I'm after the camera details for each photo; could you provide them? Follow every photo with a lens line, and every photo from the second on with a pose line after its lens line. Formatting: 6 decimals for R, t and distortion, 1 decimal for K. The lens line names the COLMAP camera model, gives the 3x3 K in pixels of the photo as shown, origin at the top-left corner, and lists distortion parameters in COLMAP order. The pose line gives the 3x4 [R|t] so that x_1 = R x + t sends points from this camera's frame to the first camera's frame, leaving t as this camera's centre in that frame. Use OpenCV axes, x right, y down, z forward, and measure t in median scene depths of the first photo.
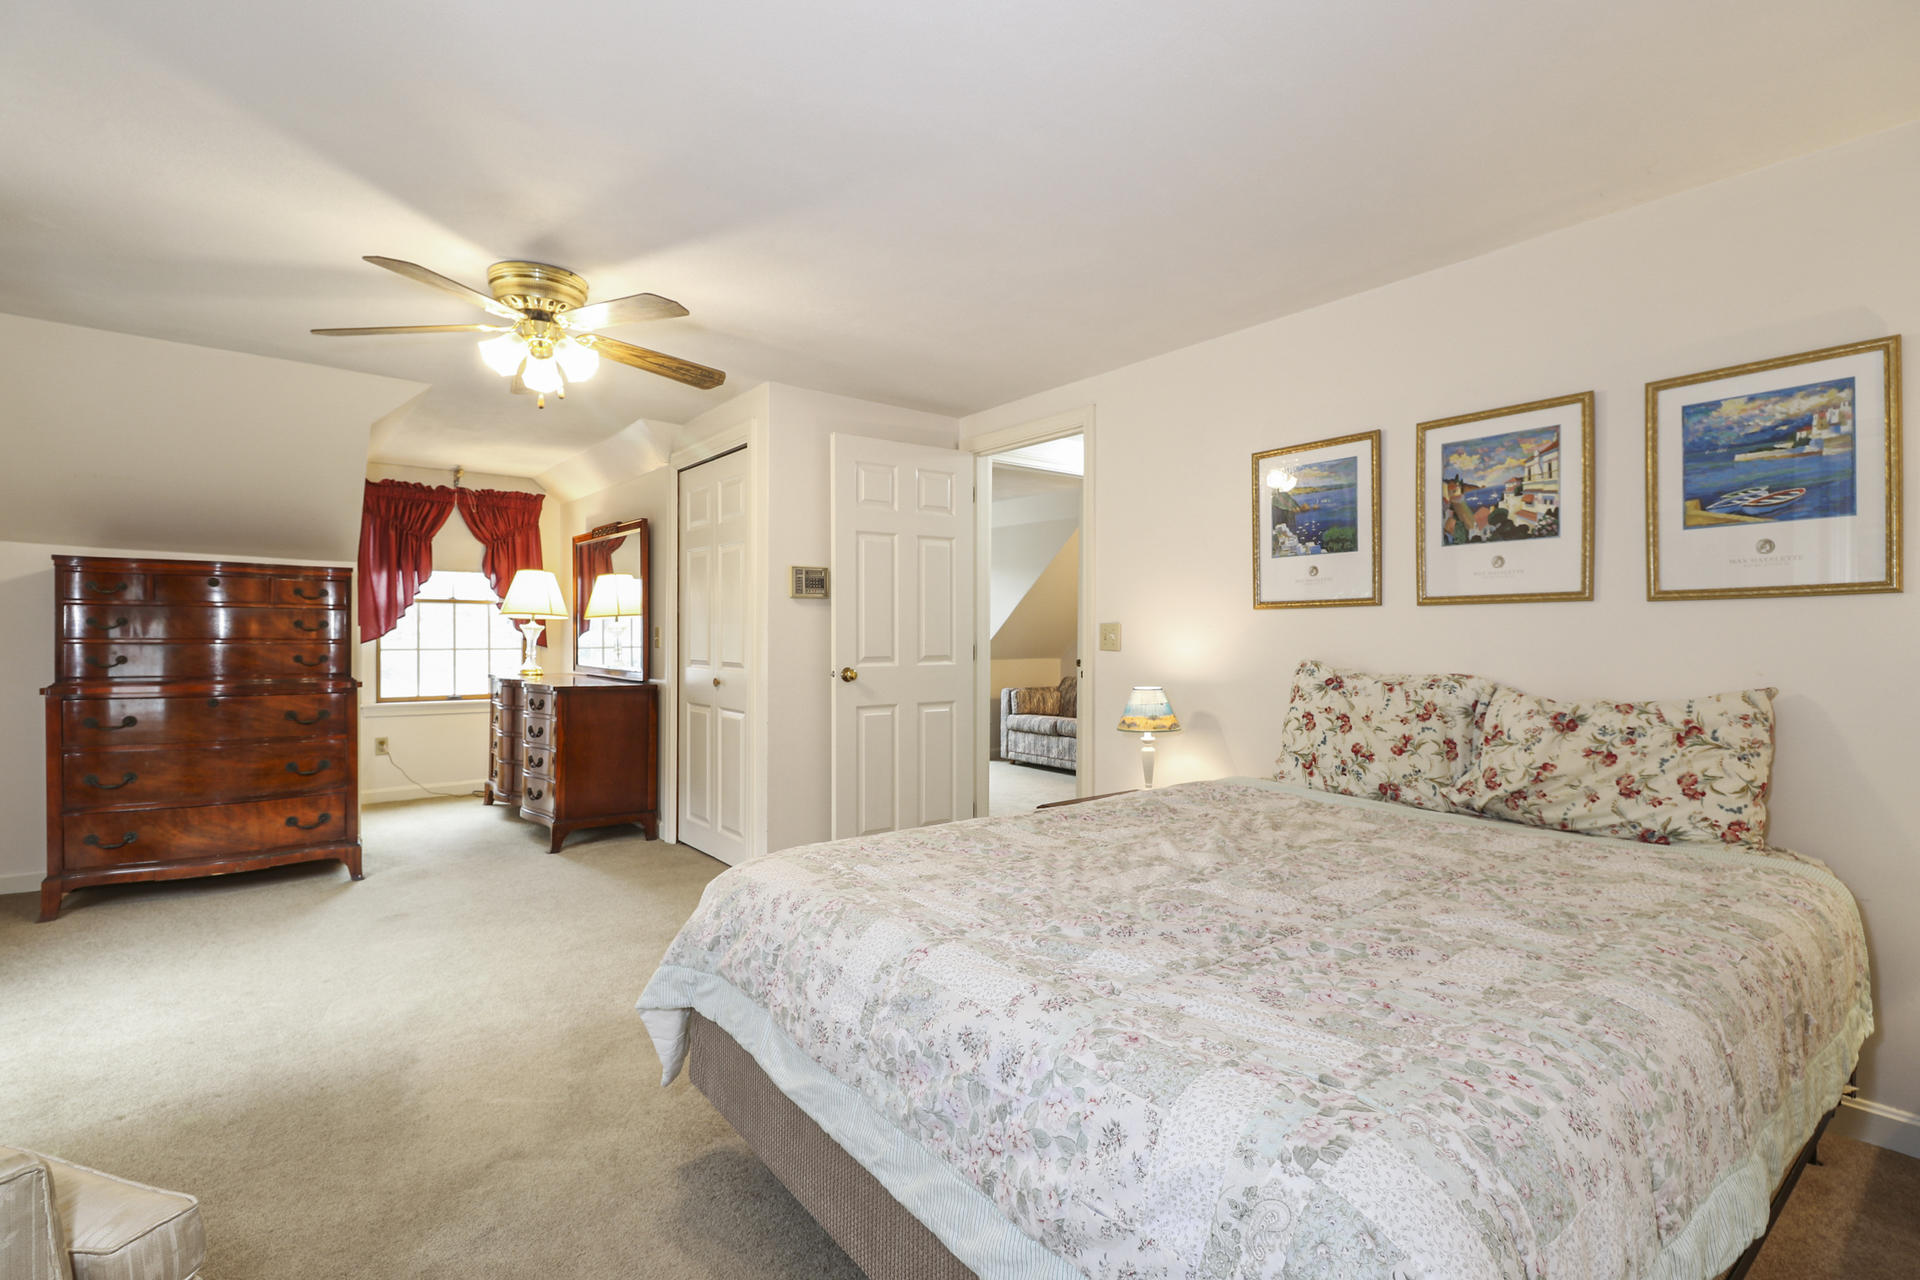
lens RADIAL K [[881.0, 0, 959.7], [0, 881.0, 634.3], [0, 0, 1]] dist [0.011958, -0.003473]
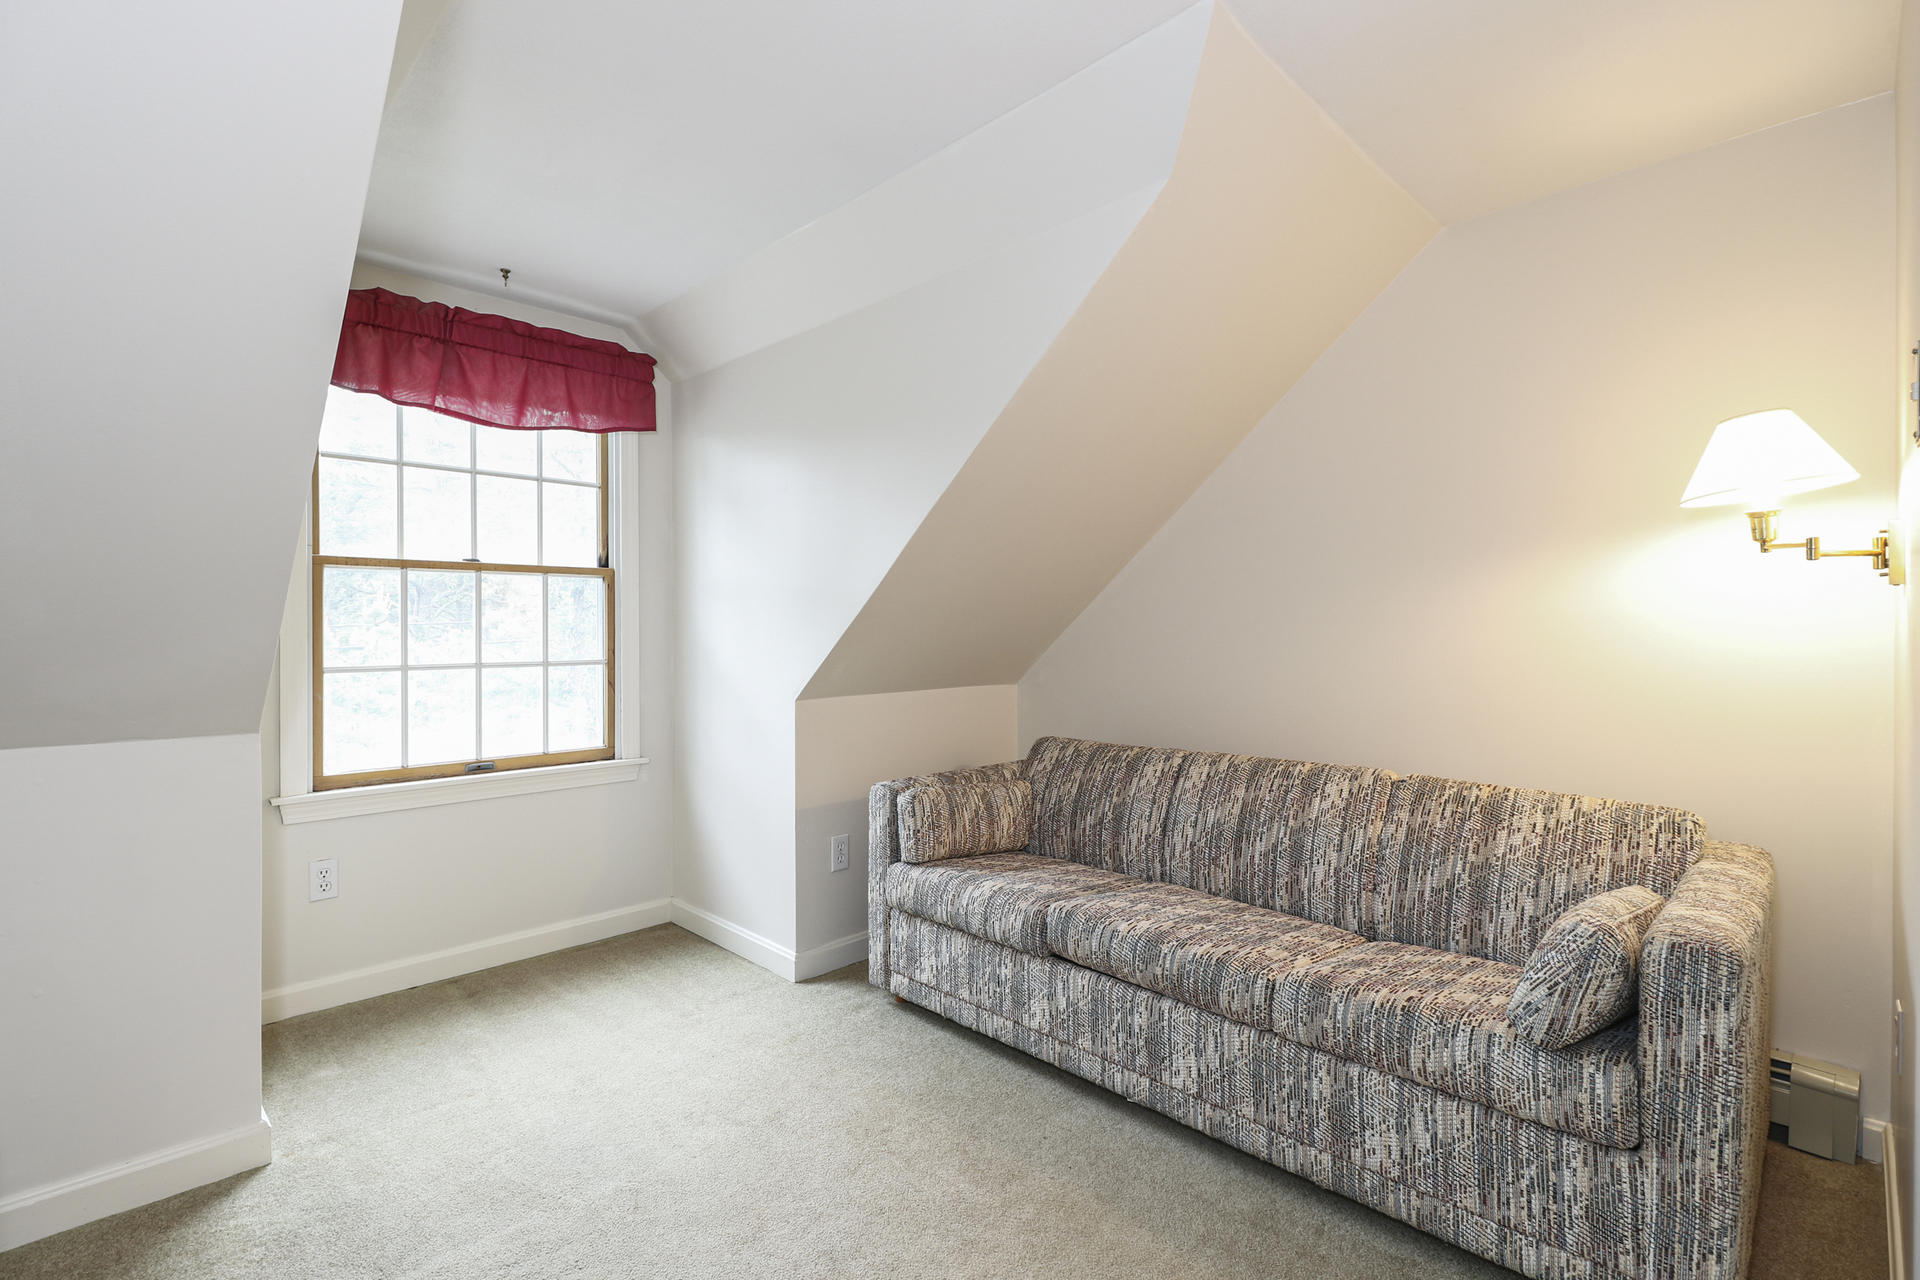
lens RADIAL K [[881.0, 0, 958.9], [0, 881.0, 641.1], [0, 0, 1]] dist [0.011958, -0.003473]
pose [[0.992708, -0.001436, 0.120531, 0.041433], [0.001172, 0.999997, 0.002257, 0.005489], [-0.120534, -0.002100, 0.992707, 0.666859]]
